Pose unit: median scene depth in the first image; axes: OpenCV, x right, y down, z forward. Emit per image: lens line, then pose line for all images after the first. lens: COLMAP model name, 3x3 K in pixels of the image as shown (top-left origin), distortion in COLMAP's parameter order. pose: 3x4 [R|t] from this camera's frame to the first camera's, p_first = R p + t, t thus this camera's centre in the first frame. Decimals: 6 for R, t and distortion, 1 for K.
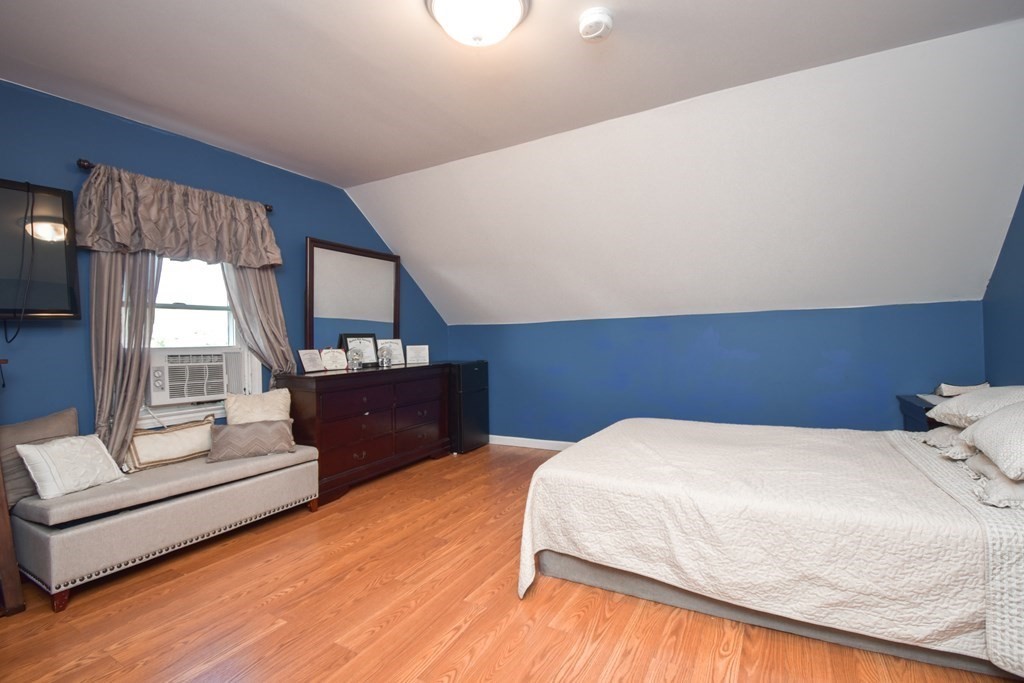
lens RADIAL K [[465.0, 0, 516.1], [0, 465.0, 340.6], [0, 0, 1]] dist [0.003223, -0.017153]
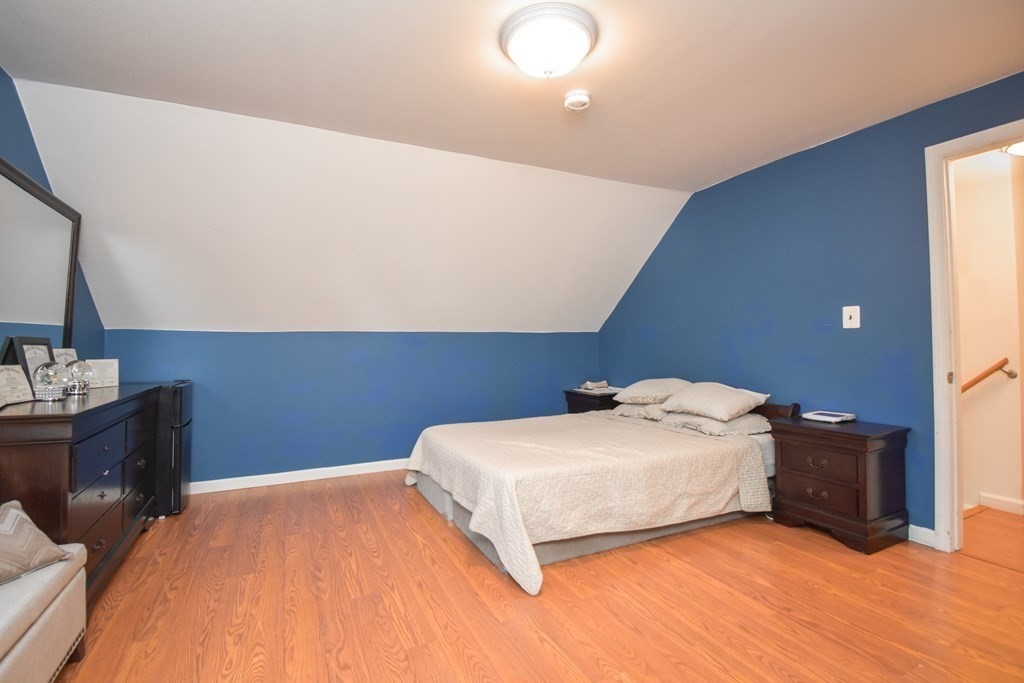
lens RADIAL K [[466.2, 0, 500.6], [0, 466.2, 338.2], [0, 0, 1]] dist [0.014246, -0.024832]
pose [[0.584332, 0.035070, 0.810757, -0.762491], [-0.002095, 0.999128, -0.041708, 0.012510], [-0.811512, 0.022673, 0.583896, 0.356231]]
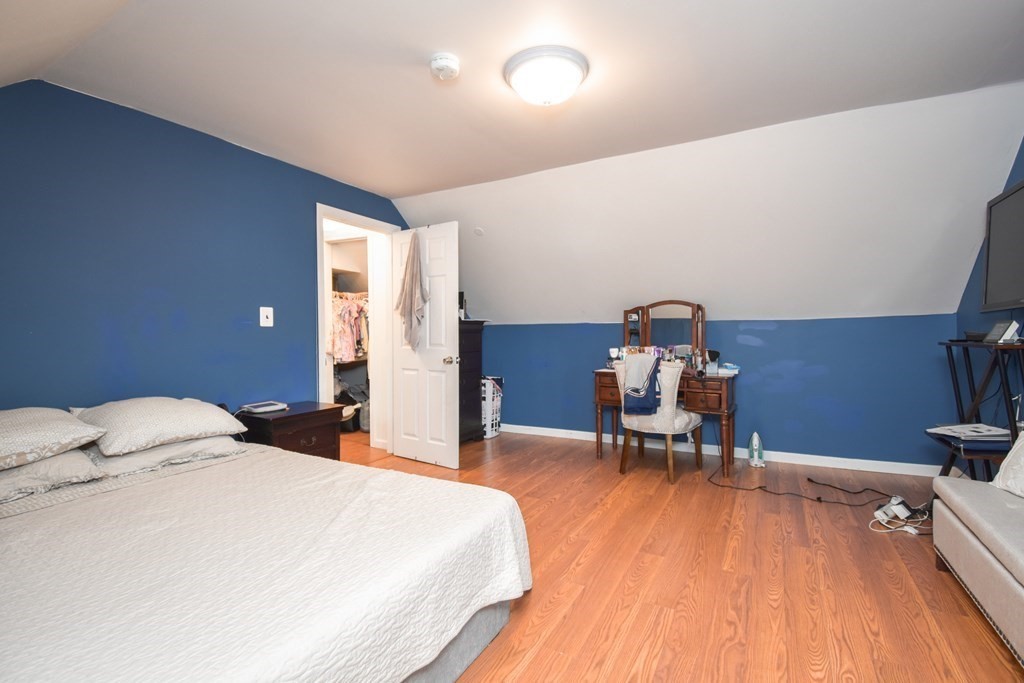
lens RADIAL K [[465.0, 0, 516.1], [0, 465.0, 340.6], [0, 0, 1]] dist [0.003223, -0.017153]
pose [[-0.999210, 0.037237, -0.013881, 0.031328], [0.036836, 0.998926, 0.028122, -0.034565], [0.014913, 0.027588, -0.999508, 1.712093]]
